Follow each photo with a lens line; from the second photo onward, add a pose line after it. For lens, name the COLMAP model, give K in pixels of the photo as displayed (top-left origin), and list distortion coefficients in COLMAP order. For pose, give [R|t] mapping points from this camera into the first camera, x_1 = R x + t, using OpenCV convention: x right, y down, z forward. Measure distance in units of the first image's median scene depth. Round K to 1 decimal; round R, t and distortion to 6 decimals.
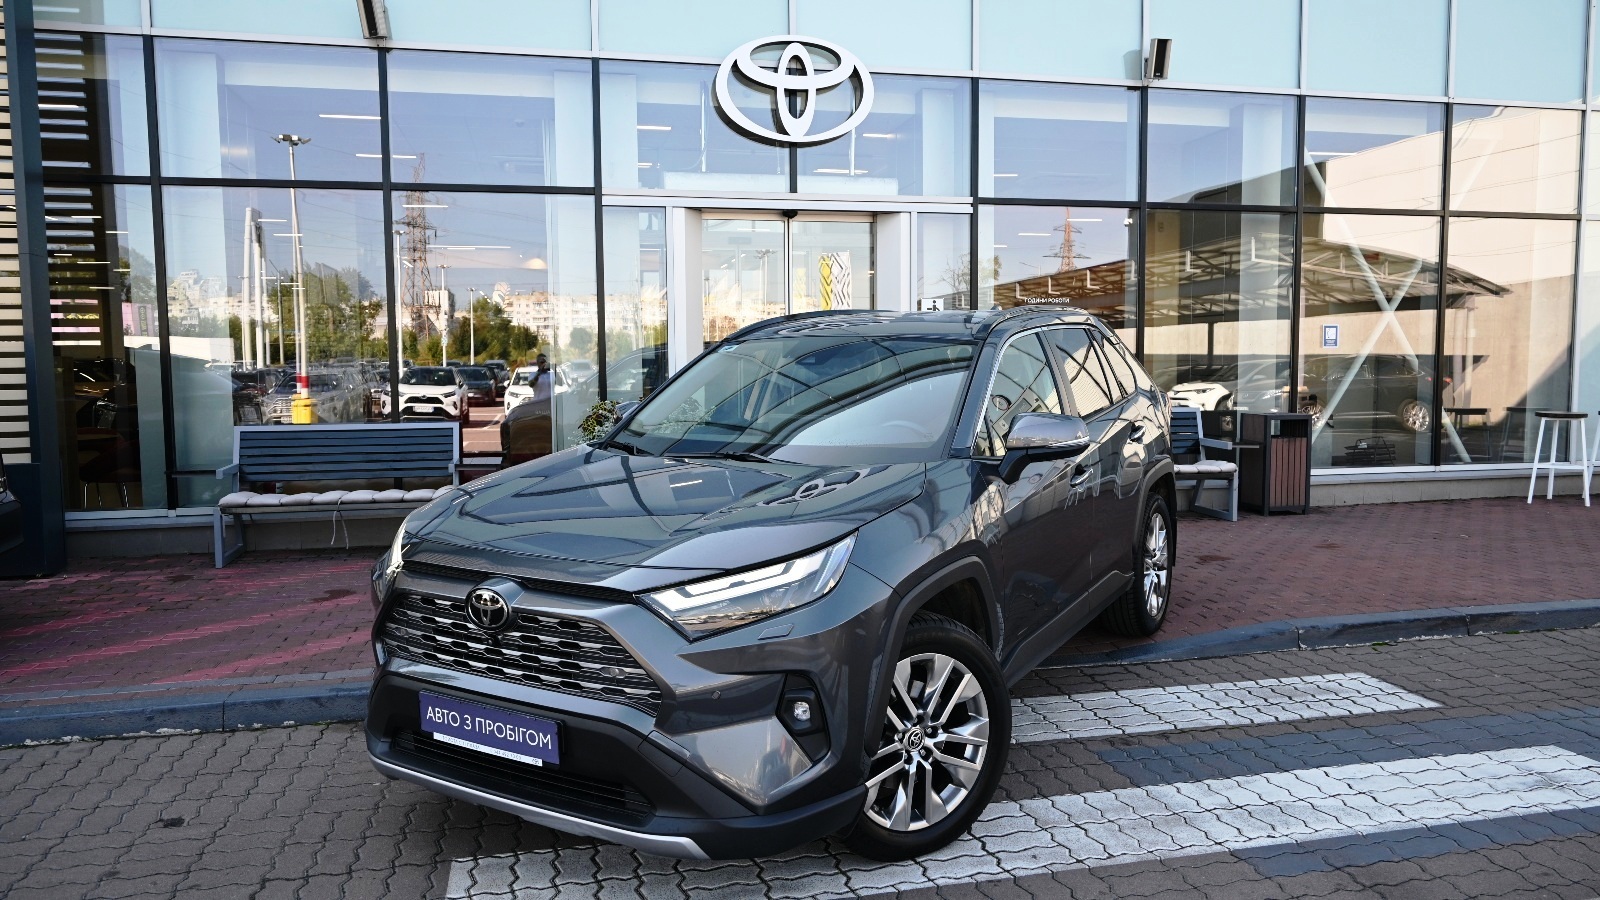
lens RADIAL K [[1076.3, 0, 793.5], [0, 1076.3, 448.7], [0, 0, 1]] dist [0.007494, 0.004927]
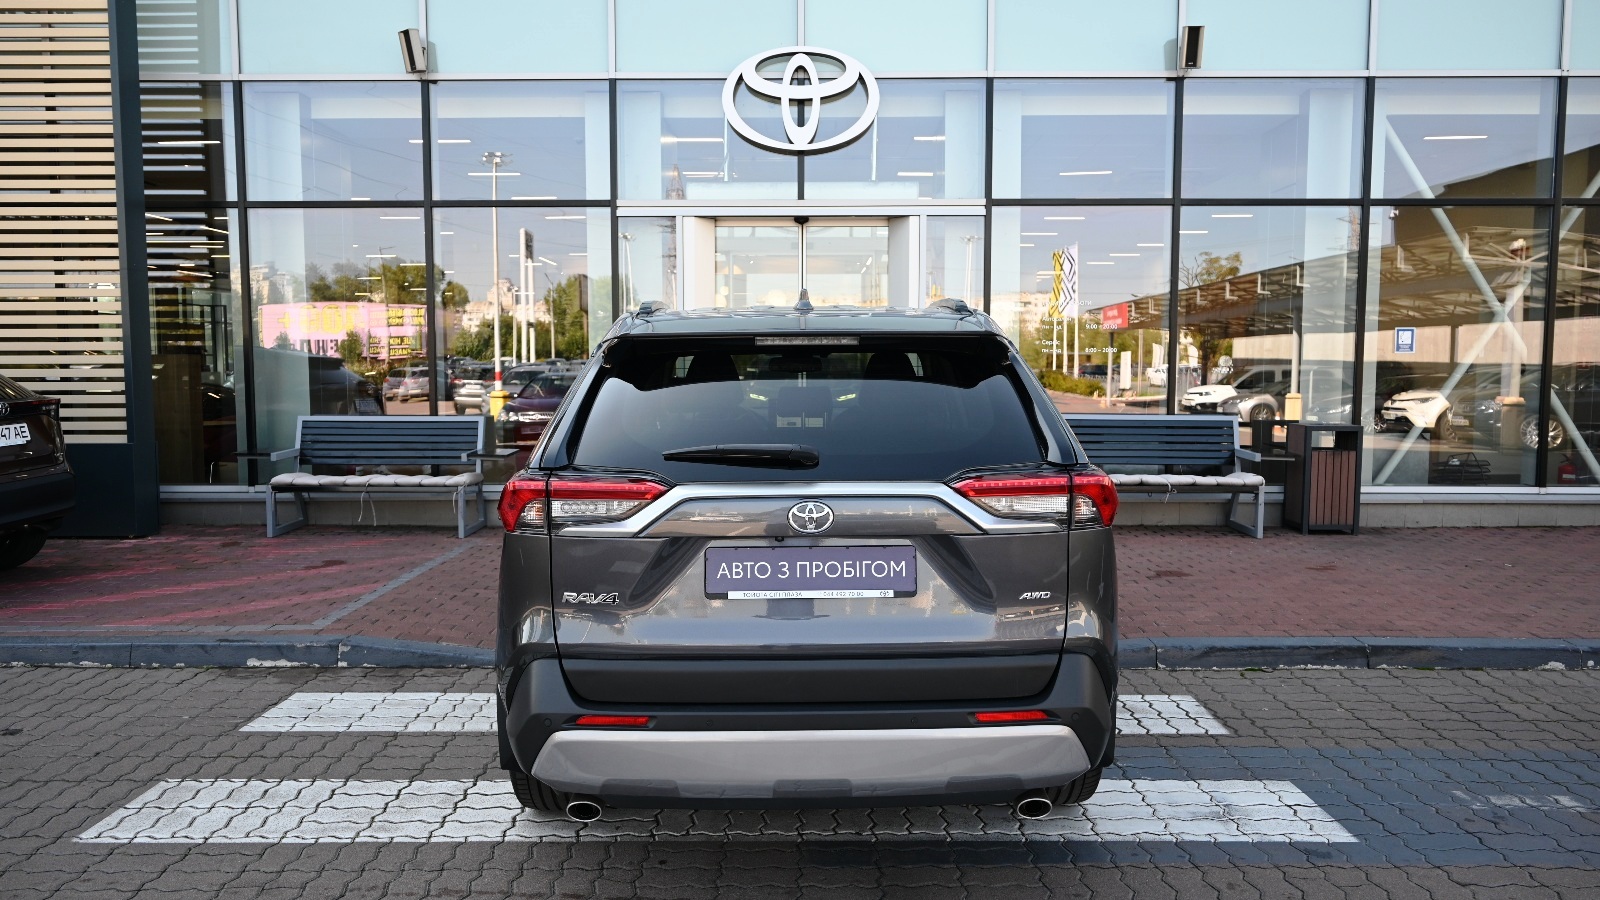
lens RADIAL K [[1074.3, 0, 794.5], [0, 1074.3, 451.1], [0, 0, 1]] dist [0.009403, 0.000814]
pose [[0.973846, 0.026169, -0.225697, 0.238601], [-0.026217, 0.999652, 0.002785, -0.000308], [0.225691, 0.003205, 0.974194, 0.000867]]
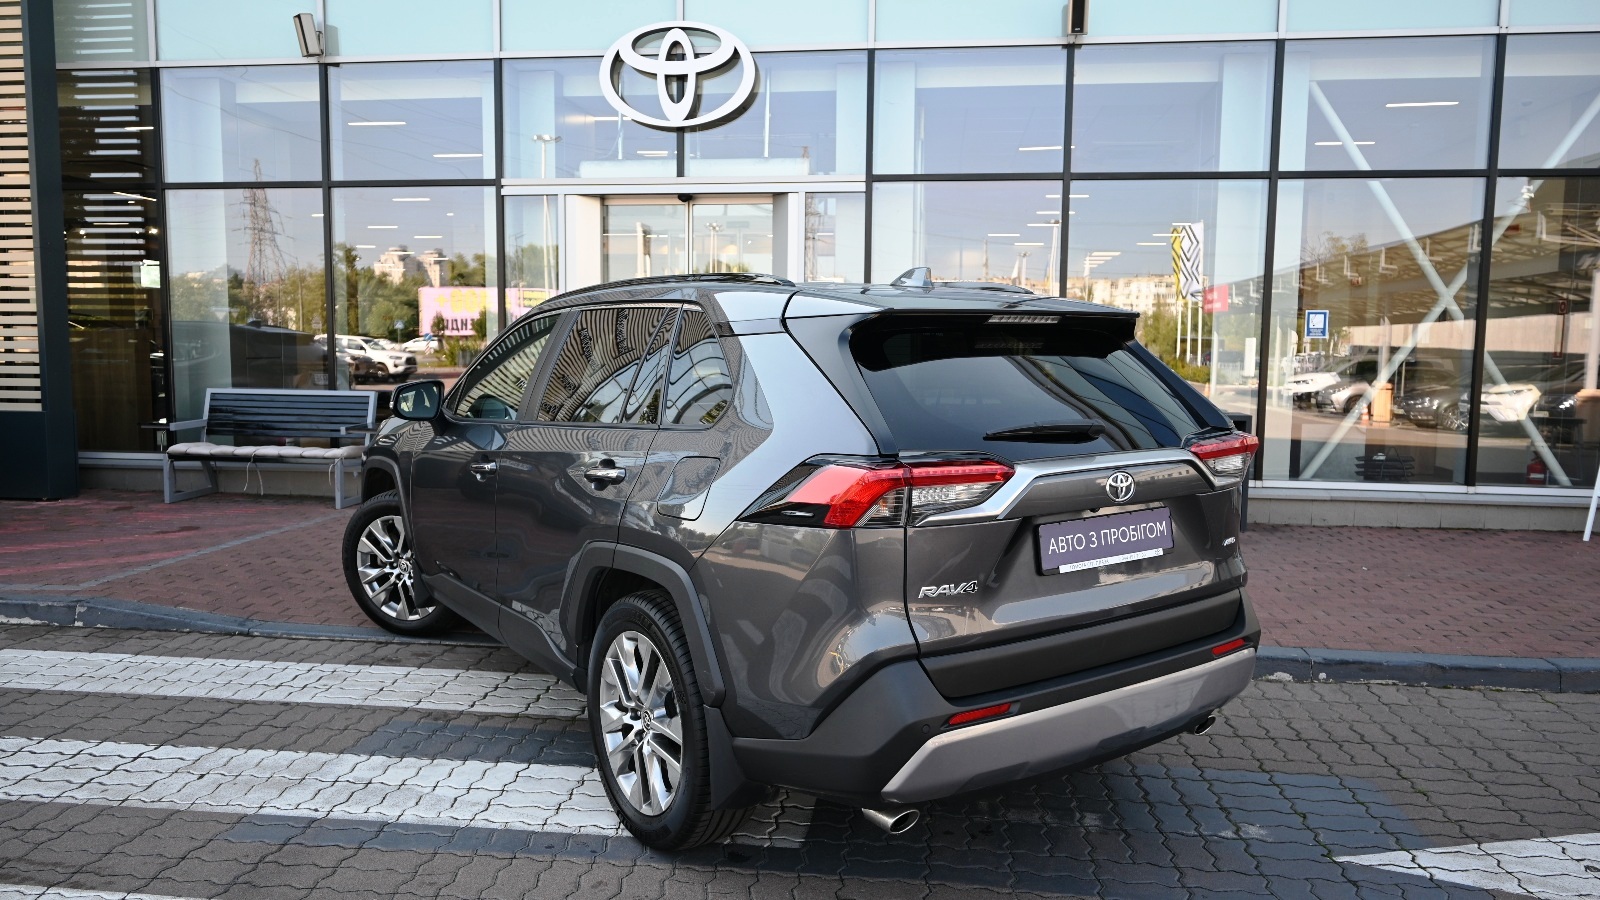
lens RADIAL K [[1076.3, 0, 793.5], [0, 1076.3, 448.7], [0, 0, 1]] dist [0.007494, 0.004927]
pose [[0.940003, 0.049439, -0.337565, 0.469742], [-0.044950, 0.998766, 0.021108, -0.007781], [0.338192, -0.004668, 0.941065, 0.080028]]
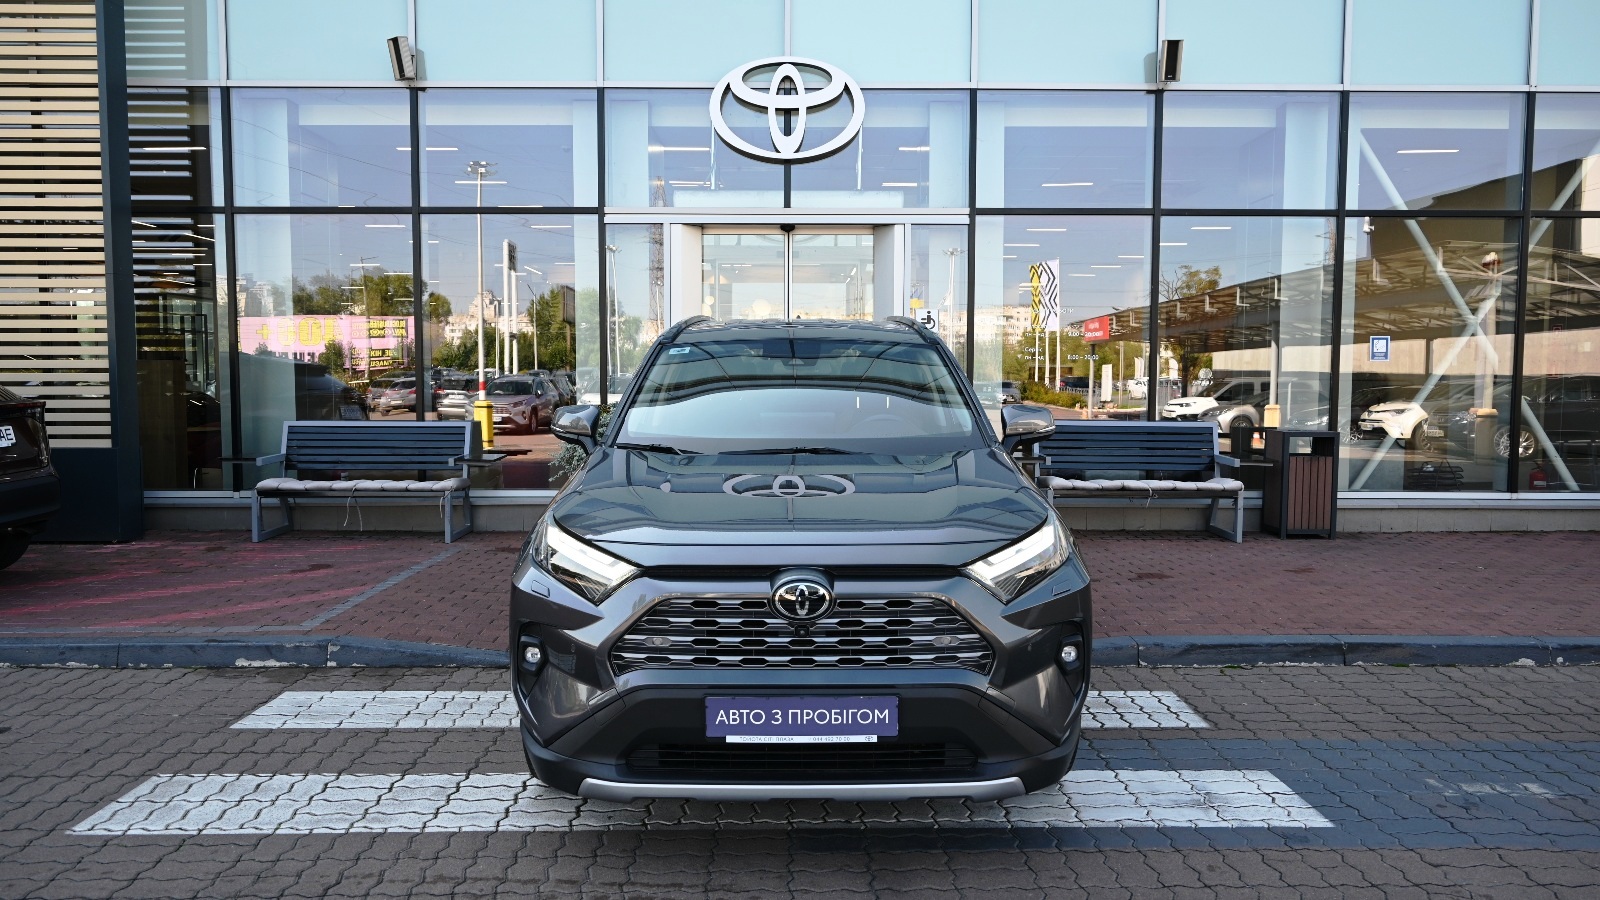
lens RADIAL K [[1074.5, 0, 796.7], [0, 1074.5, 451.1], [0, 0, 1]] dist [0.007858, 0.003312]
pose [[0.977653, 0.024502, -0.208795, 0.237860], [-0.027061, 0.999590, -0.009409, 0.006579], [0.208478, 0.014849, 0.977914, -0.007715]]
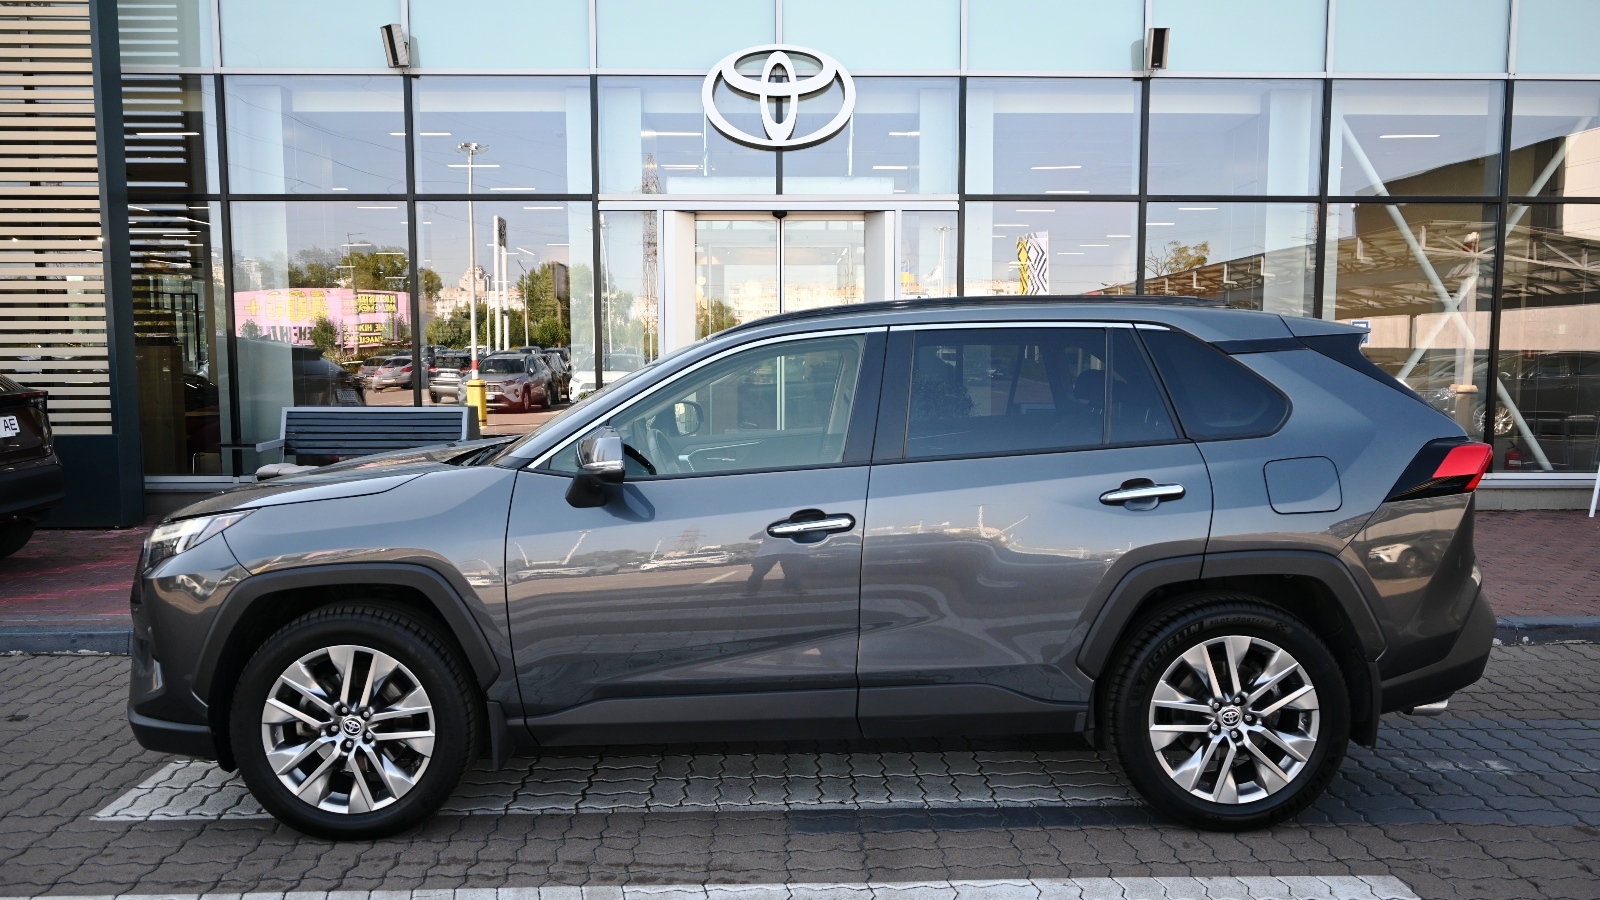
lens RADIAL K [[1069.5, 0, 800.0], [0, 1069.5, 450.0], [0, 0, 1]] dist [0.006800, 0.003873]
pose [[0.980007, 0.025640, -0.197304, 0.238924], [-0.023522, 0.999638, 0.013072, -0.002456], [0.197568, -0.008170, 0.980255, -0.021298]]
